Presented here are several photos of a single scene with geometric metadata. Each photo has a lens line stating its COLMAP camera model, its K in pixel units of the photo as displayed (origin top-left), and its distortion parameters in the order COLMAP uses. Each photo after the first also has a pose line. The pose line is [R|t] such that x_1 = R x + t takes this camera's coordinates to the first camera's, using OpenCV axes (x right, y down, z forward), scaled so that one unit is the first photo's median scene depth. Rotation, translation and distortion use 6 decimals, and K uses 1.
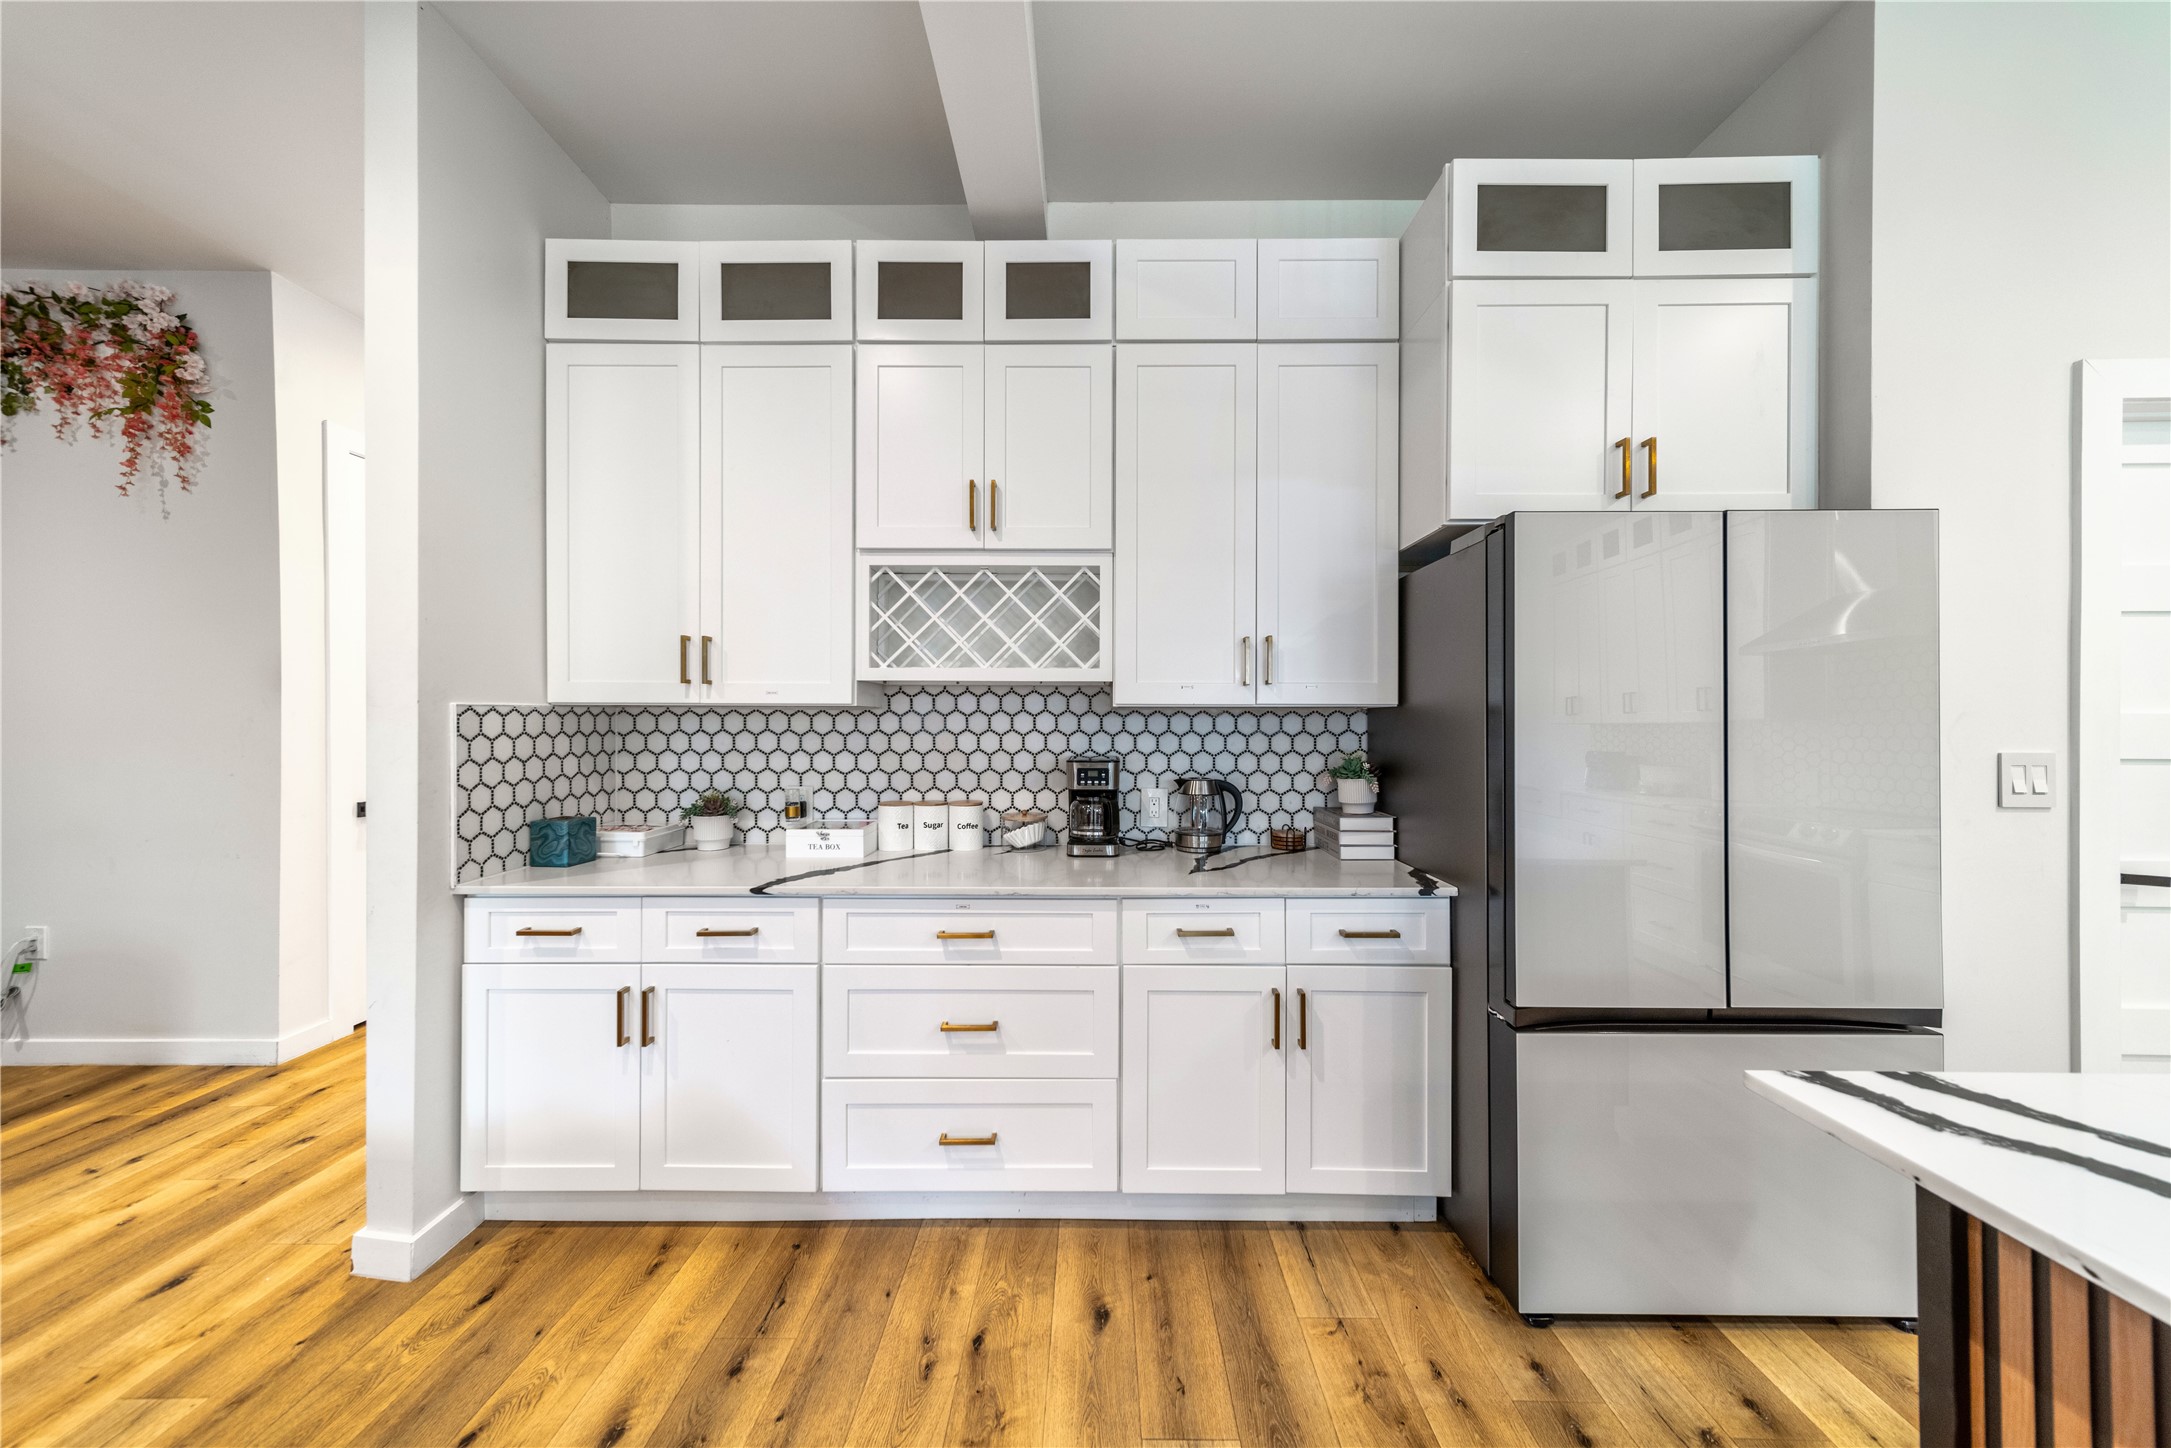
lens RADIAL K [[747.7, 0, 1085.1], [0, 747.7, 720.2], [0, 0, 1]] dist [0.007246, -0.000038]
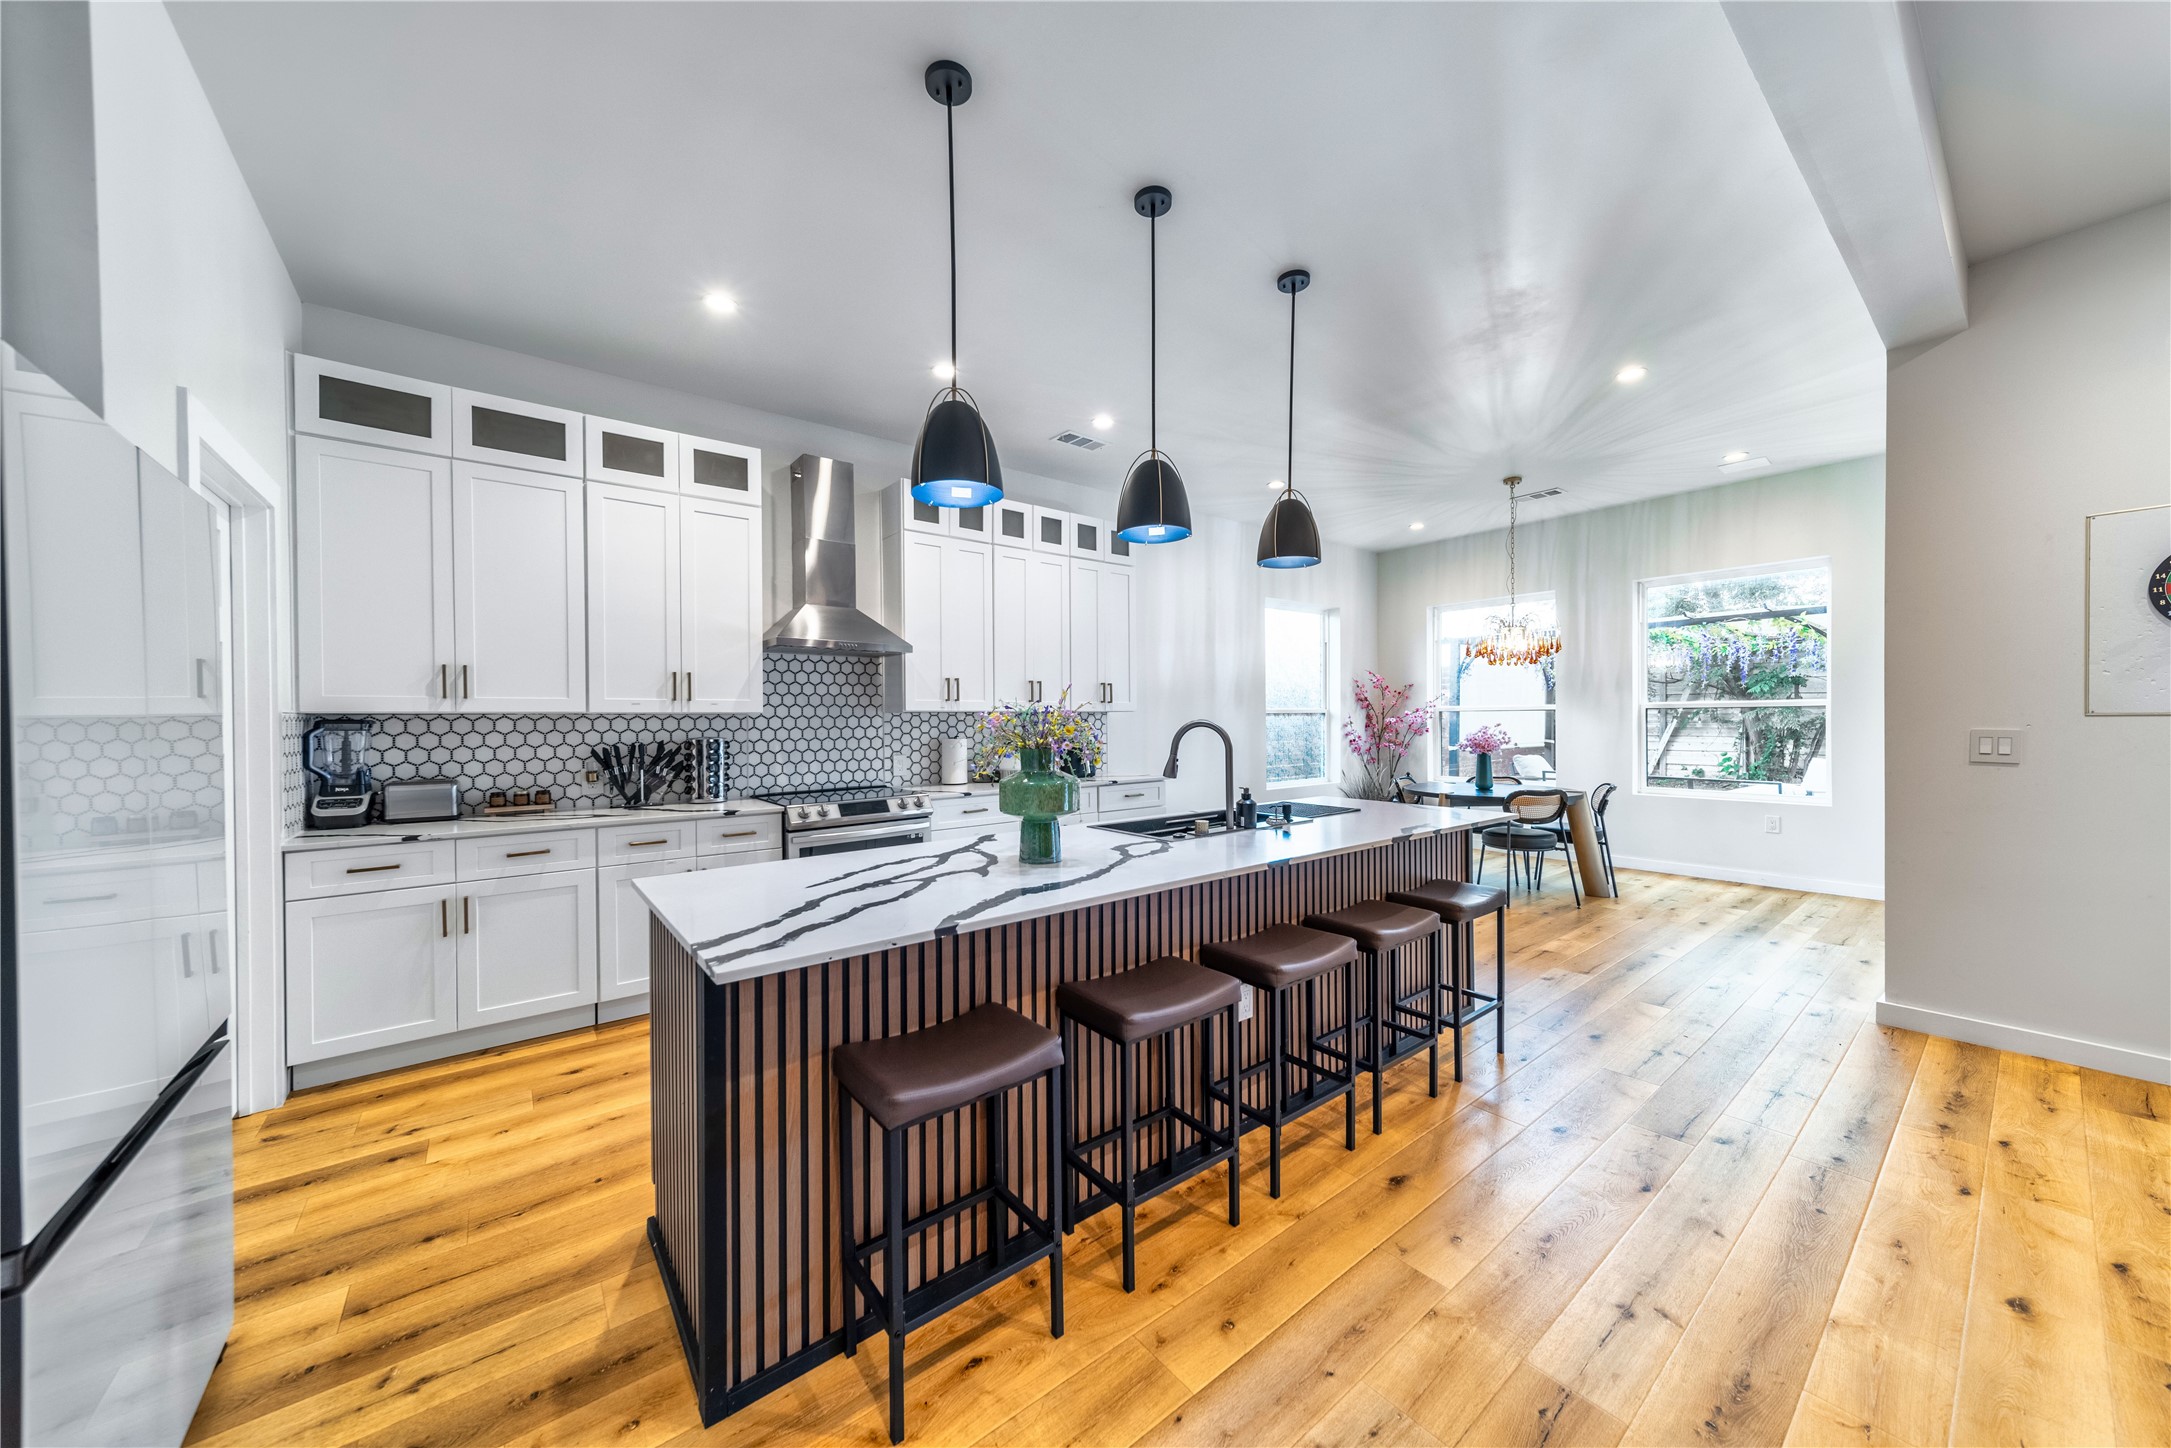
lens RADIAL K [[747.7, 0, 1085.4], [0, 747.7, 720.7], [0, 0, 1]] dist [0.007246, -0.000038]
pose [[-0.620920, 0.001439, 0.783873, -0.235053], [0.008233, 0.999955, 0.004686, -0.000546], [-0.783831, 0.009364, -0.620904, 0.491347]]
